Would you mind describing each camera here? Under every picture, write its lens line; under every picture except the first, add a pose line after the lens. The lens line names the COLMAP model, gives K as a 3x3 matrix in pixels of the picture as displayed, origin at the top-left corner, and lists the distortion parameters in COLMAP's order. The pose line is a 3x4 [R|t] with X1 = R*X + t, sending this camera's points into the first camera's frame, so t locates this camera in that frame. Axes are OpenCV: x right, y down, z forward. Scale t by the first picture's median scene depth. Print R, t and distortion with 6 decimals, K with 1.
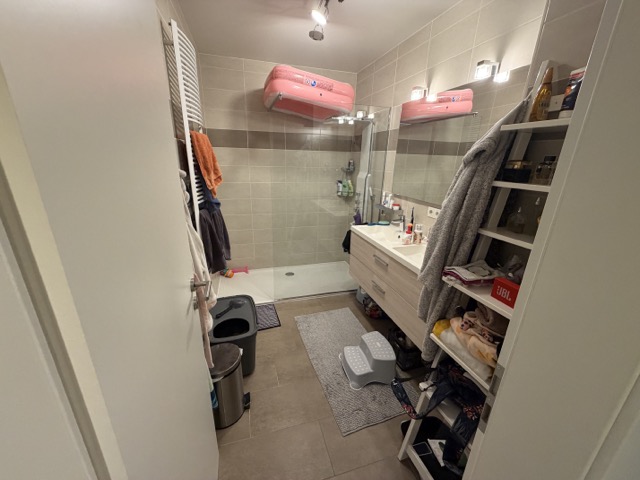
lens RADIAL K [[253.1, 0, 318.2], [0, 253.1, 238.7], [0, 0, 1]] dist [-0.003194, -0.000800]
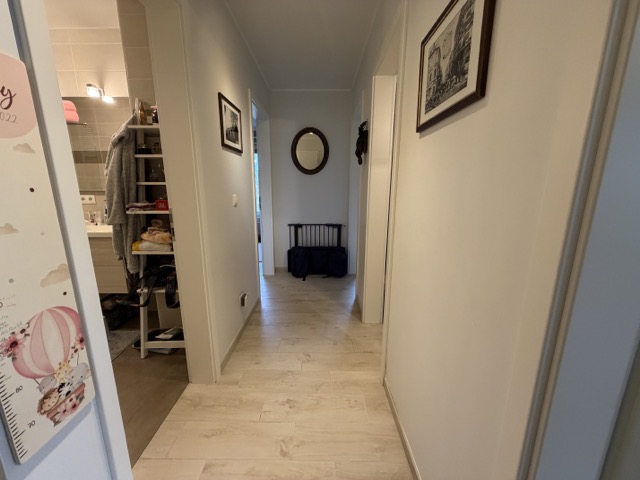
lens RADIAL K [[253.1, 0, 319.0], [0, 253.1, 239.5], [0, 0, 1]] dist [-0.003194, -0.000800]
pose [[0.286926, -0.218710, 0.932652, -0.765968], [0.300122, 0.945097, 0.129297, 0.512970], [-0.909725, 0.242810, 0.336813, -0.693389]]
